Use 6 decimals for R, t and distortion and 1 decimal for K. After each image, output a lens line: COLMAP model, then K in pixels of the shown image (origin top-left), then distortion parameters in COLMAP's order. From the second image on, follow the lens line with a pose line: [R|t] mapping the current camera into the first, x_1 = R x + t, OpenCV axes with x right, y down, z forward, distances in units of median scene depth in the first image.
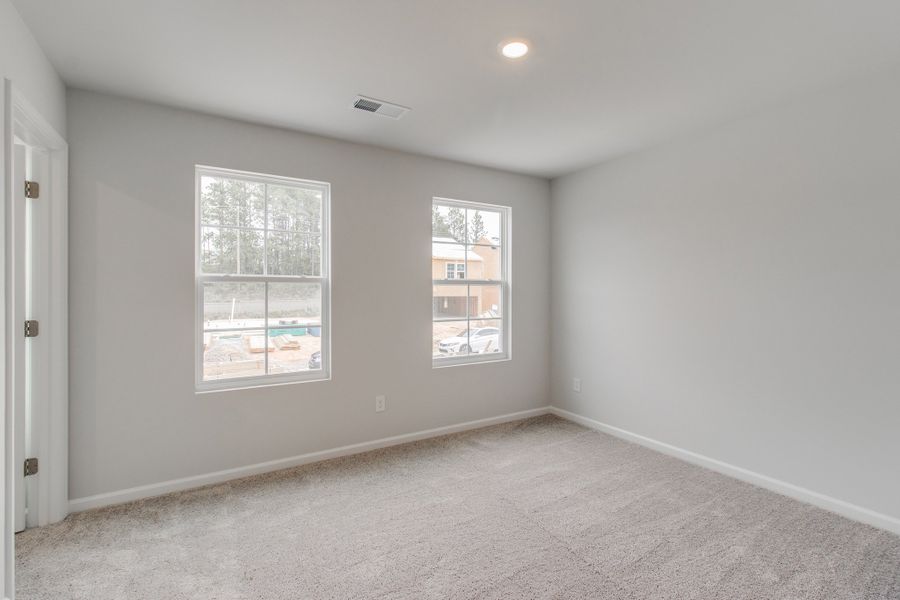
lens RADIAL K [[826.4, 0, 449.1], [0, 826.4, 307.6], [0, 0, 1]] dist [0.147856, 0.000000]
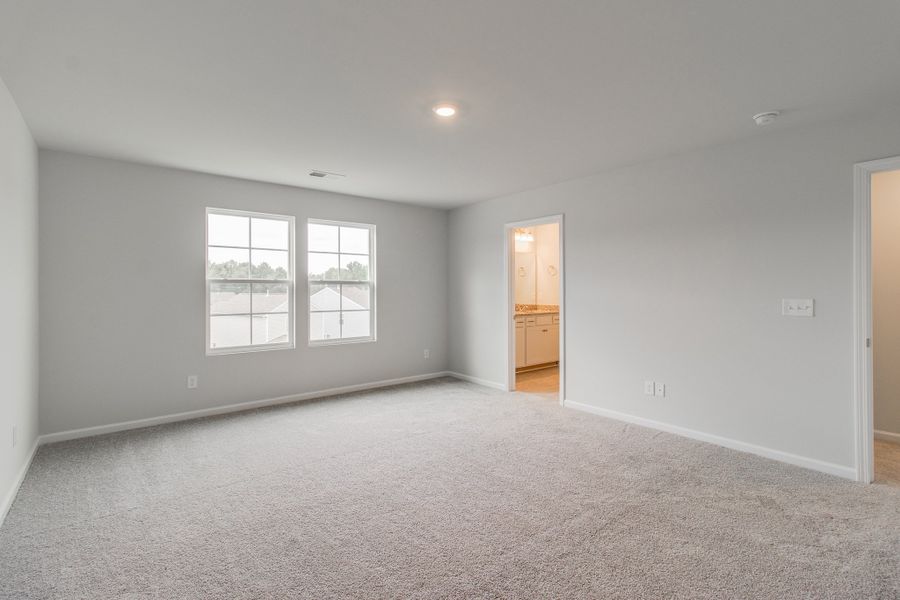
lens RADIAL K [[420.9, 0, 449.3], [0, 420.9, 292.4], [0, 0, 1]] dist [0.008307, -0.000674]
pose [[0.985670, 0.001575, -0.168676, 0.290533], [-0.003875, 0.999904, -0.013308, -0.005855], [0.168639, 0.013771, 0.985582, 0.338710]]
